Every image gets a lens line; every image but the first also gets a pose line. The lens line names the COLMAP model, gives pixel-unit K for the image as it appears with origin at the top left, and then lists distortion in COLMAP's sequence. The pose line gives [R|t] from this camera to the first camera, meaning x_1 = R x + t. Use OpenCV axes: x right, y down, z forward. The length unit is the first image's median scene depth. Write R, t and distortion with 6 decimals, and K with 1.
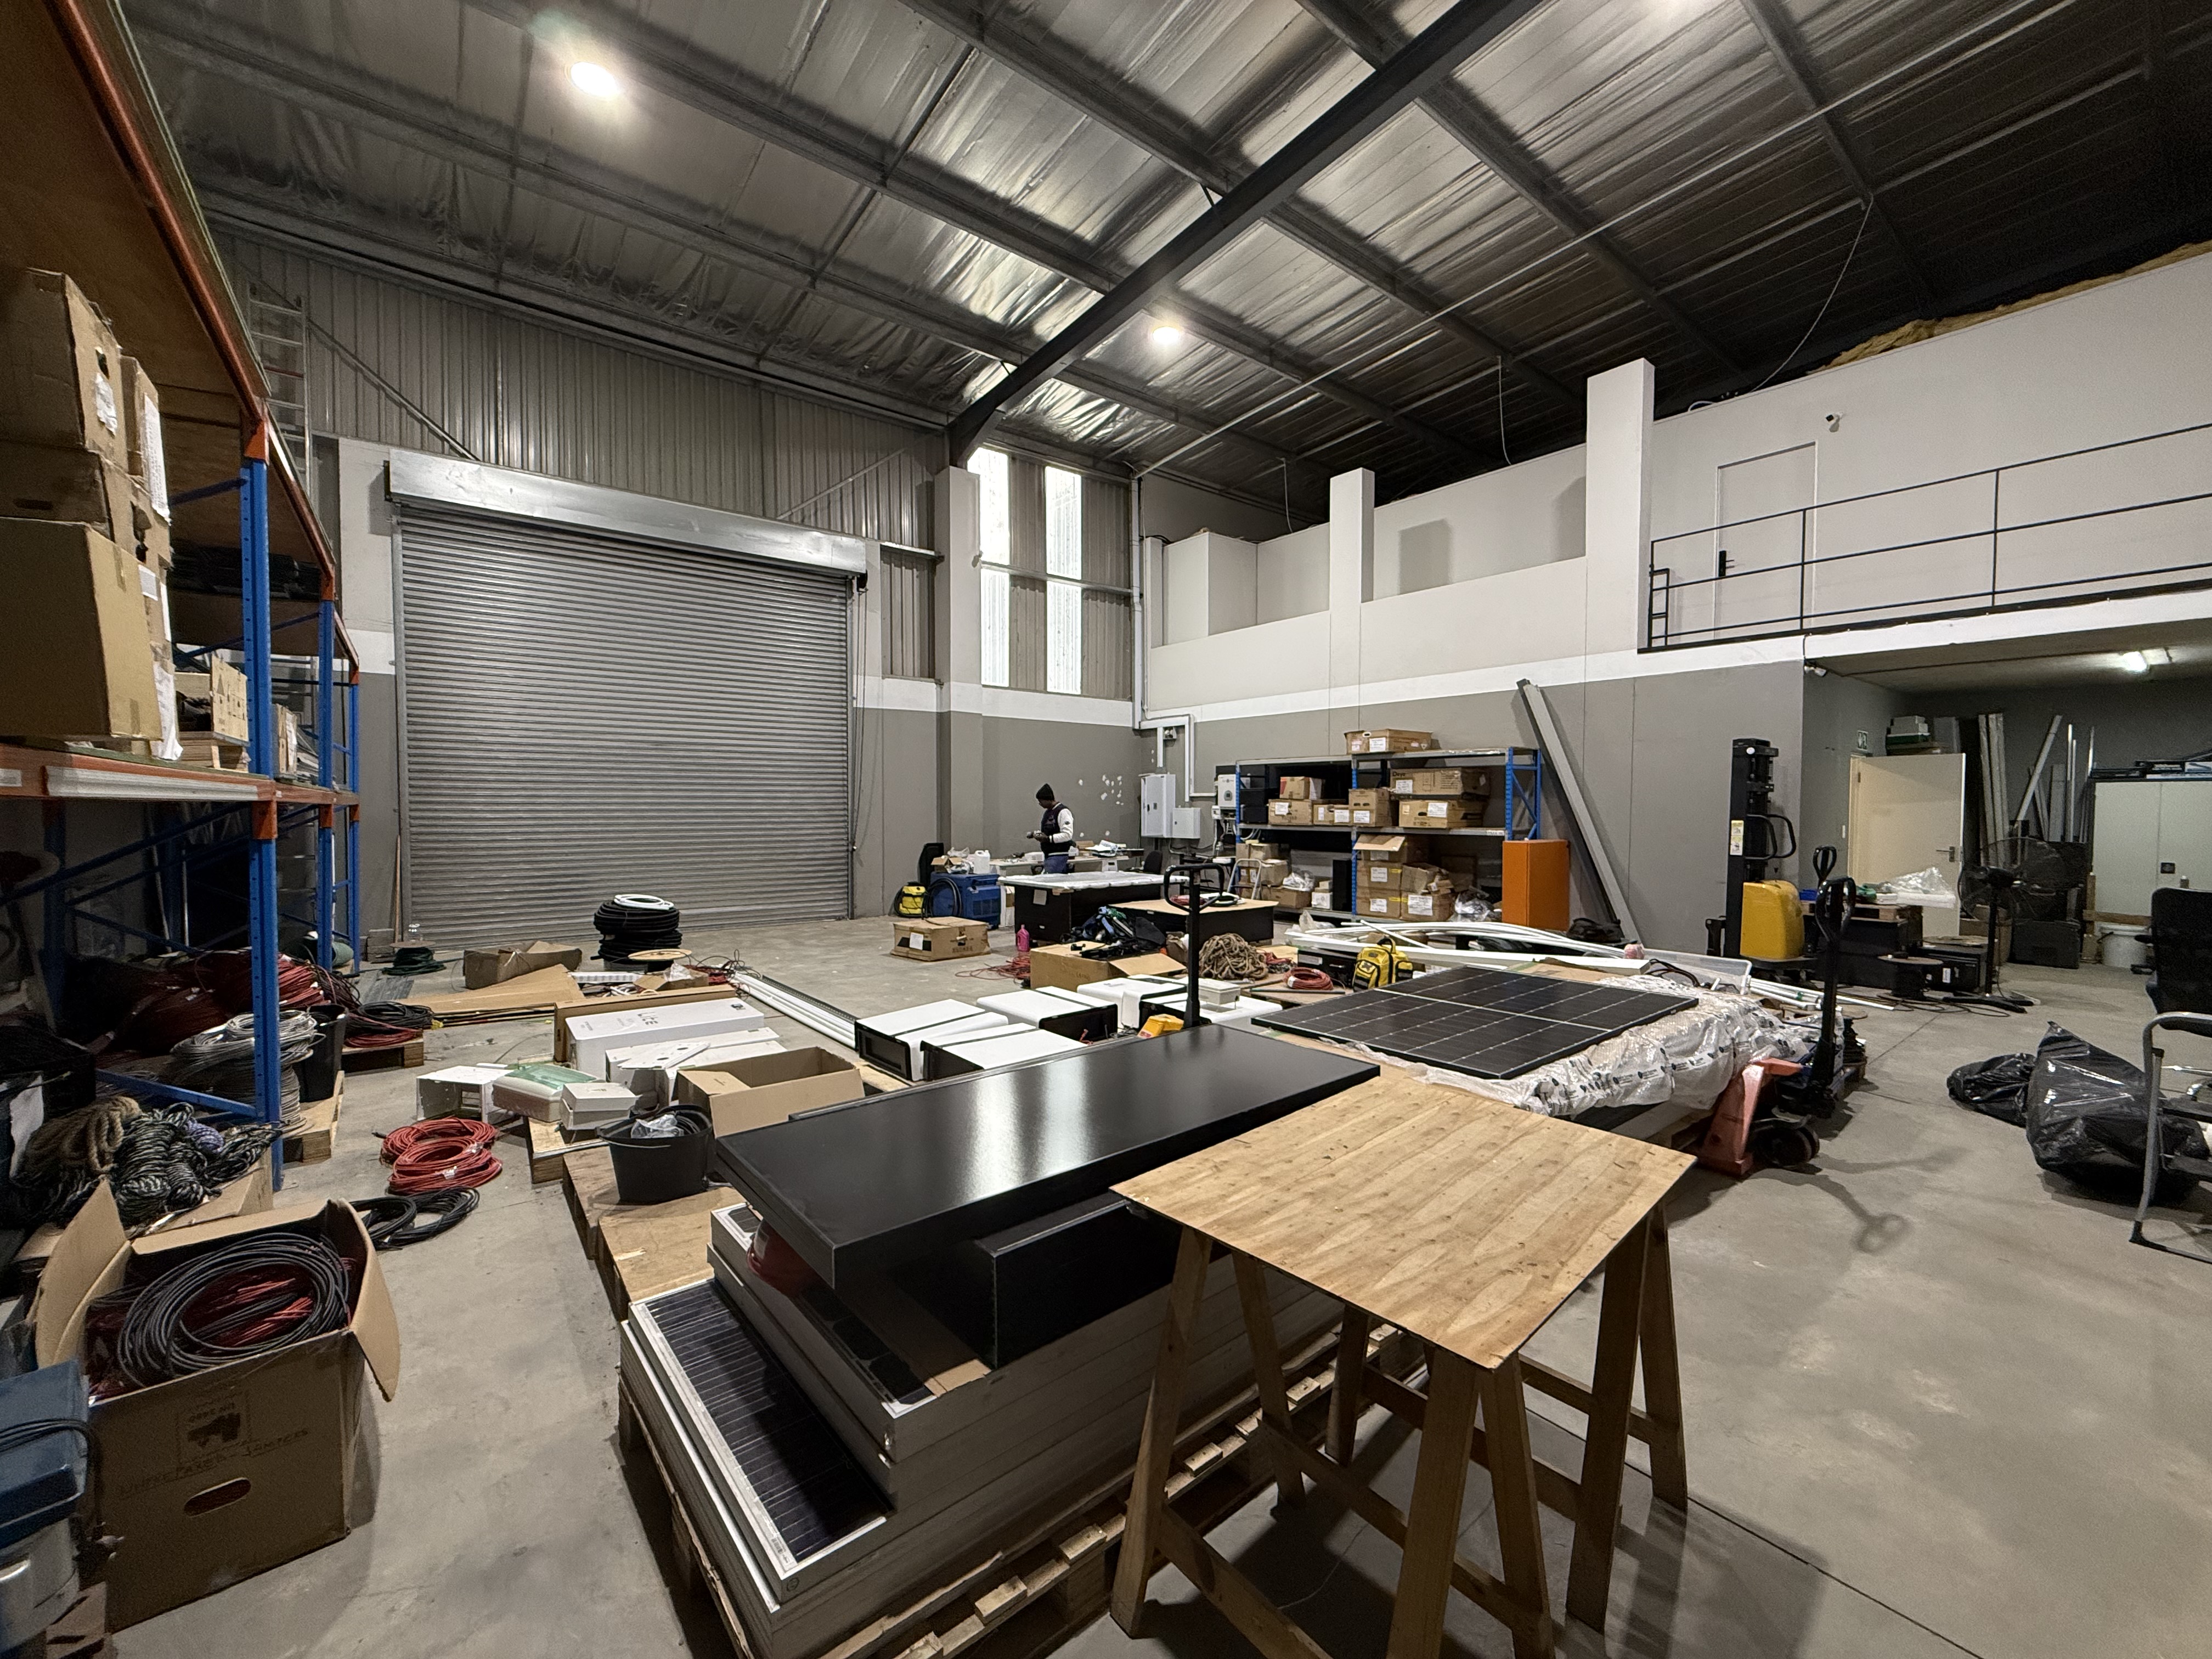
lens RADIAL K [[879.8, 0, 1096.5], [0, 879.8, 833.3], [0, 0, 1]] dist [-0.002343, 0.000409]
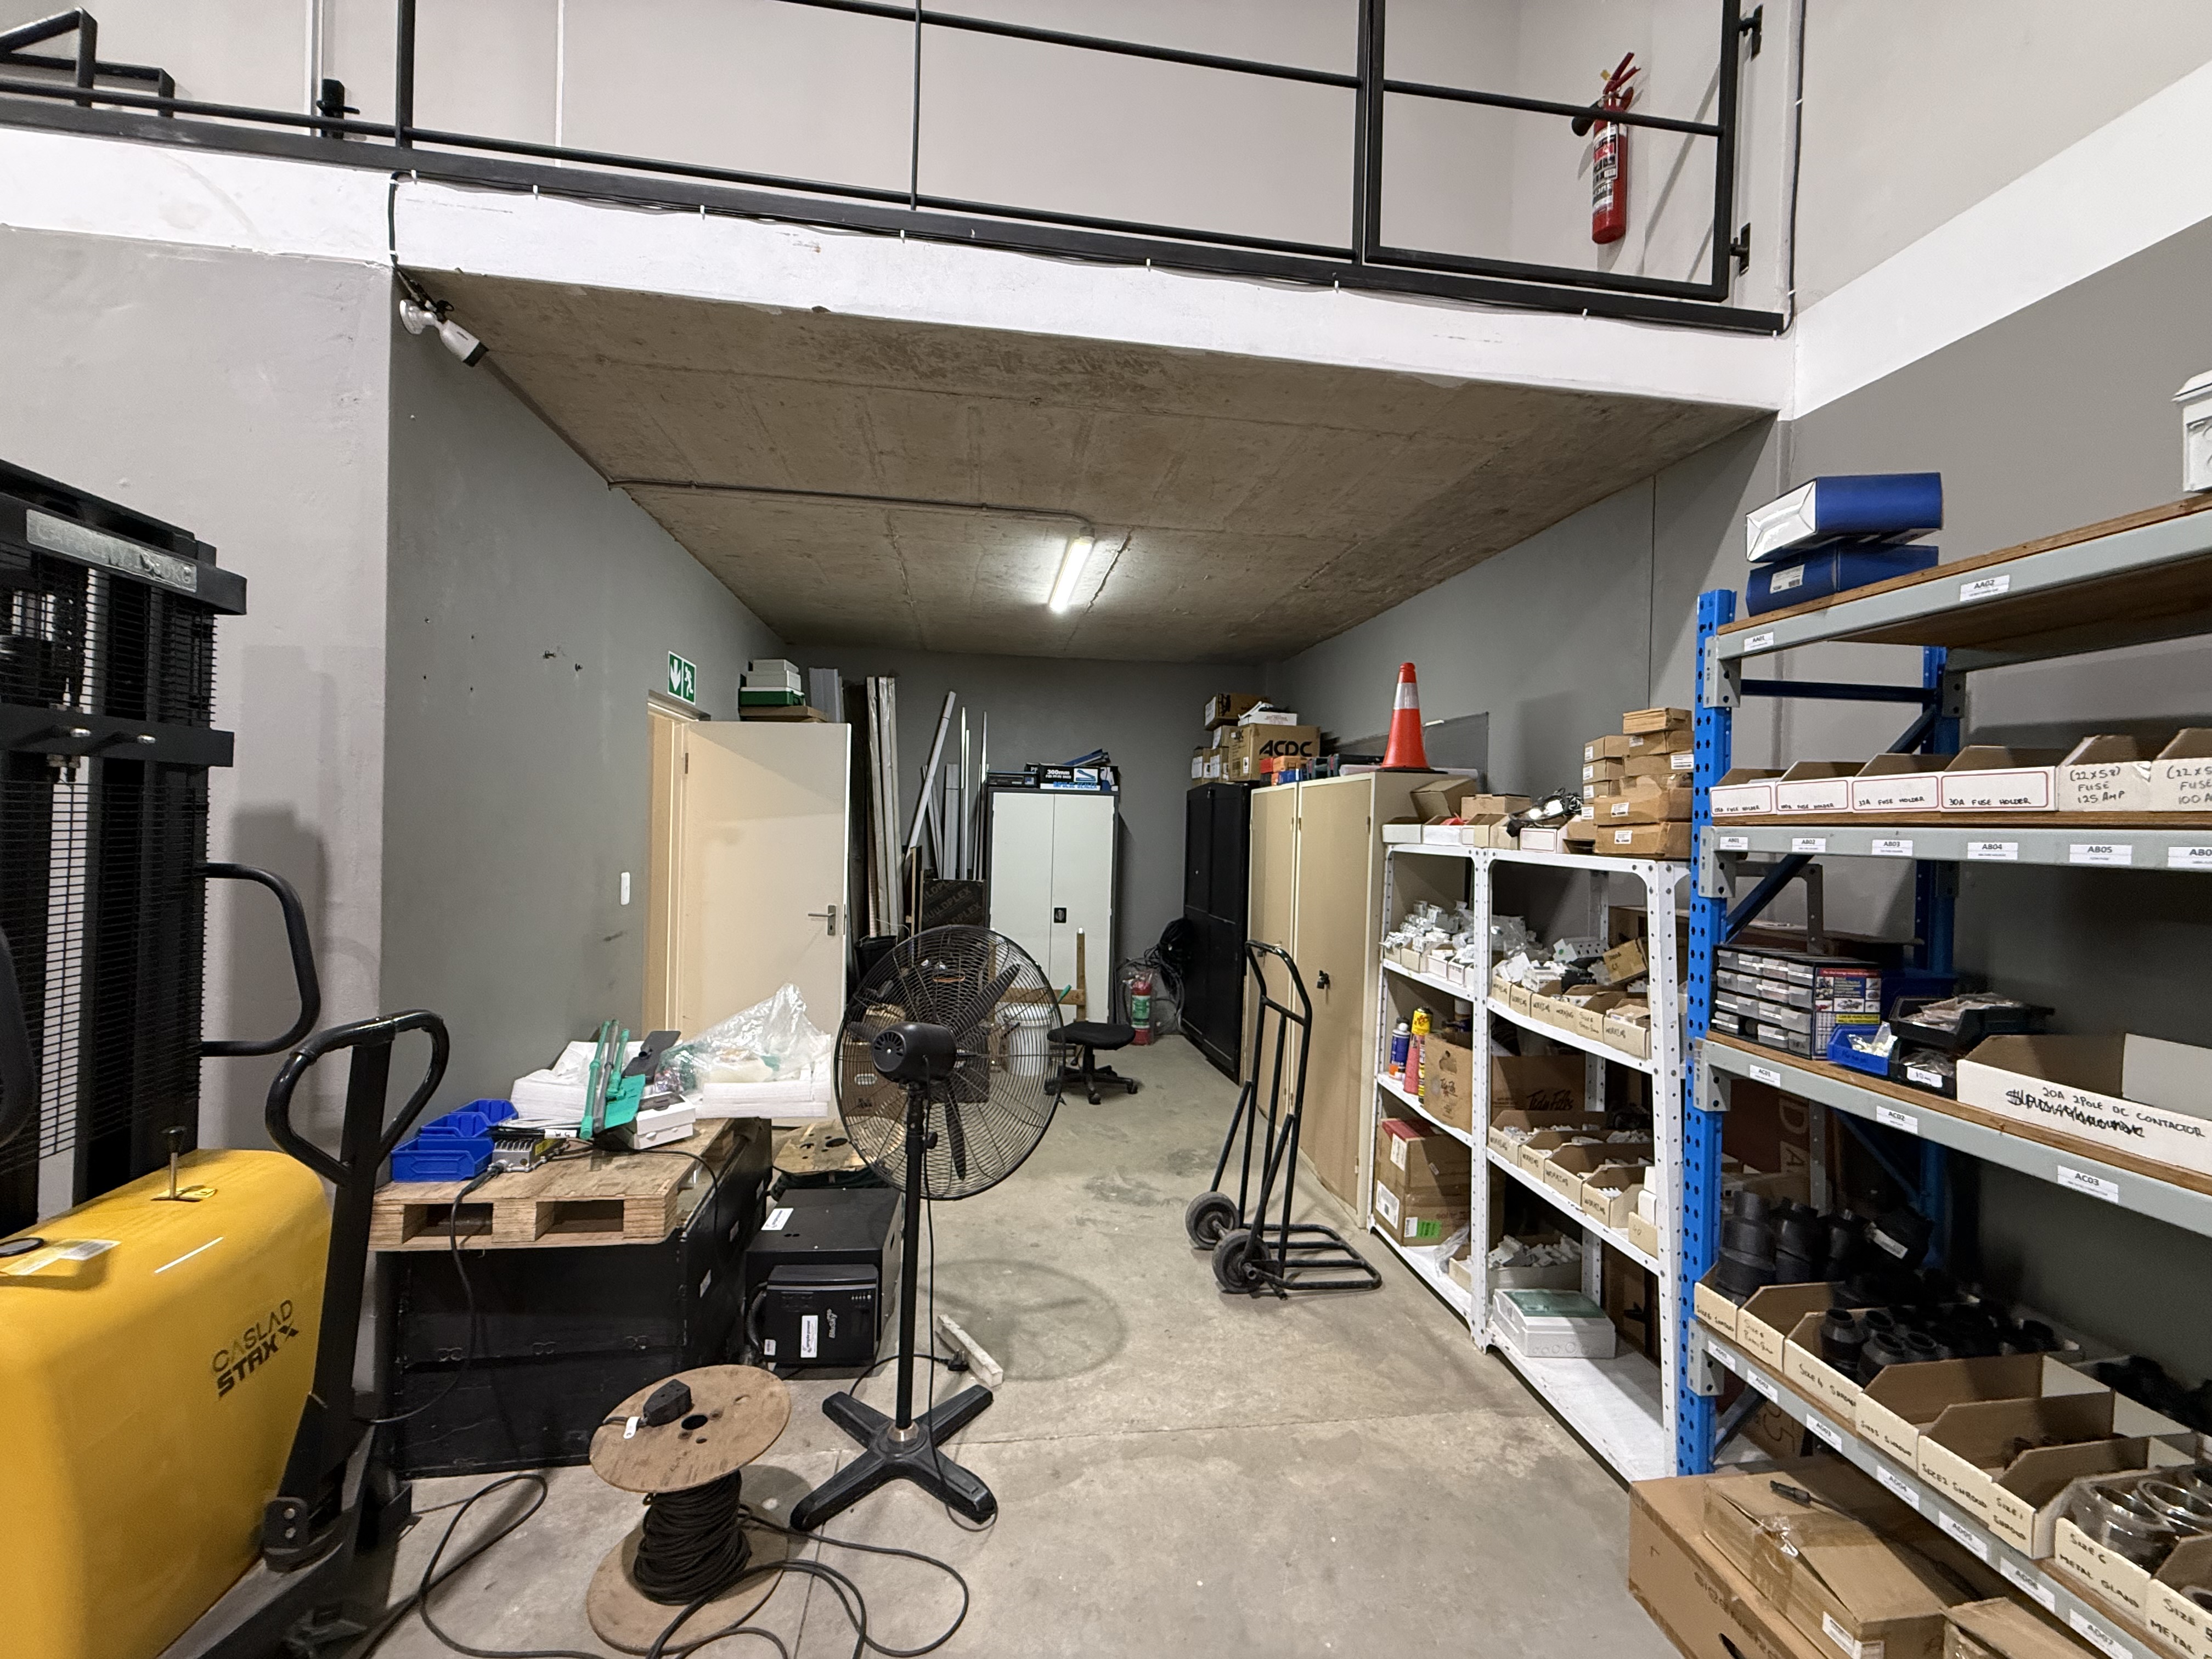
lens RADIAL K [[879.8, 0, 1092.1], [0, 879.8, 829.3], [0, 0, 1]] dist [-0.002343, 0.000409]
pose [[0.500859, 0.005337, 0.865512, 0.583744], [0.002465, 0.999968, -0.007592, -0.023681], [-0.865525, 0.005936, 0.500830, 0.588767]]
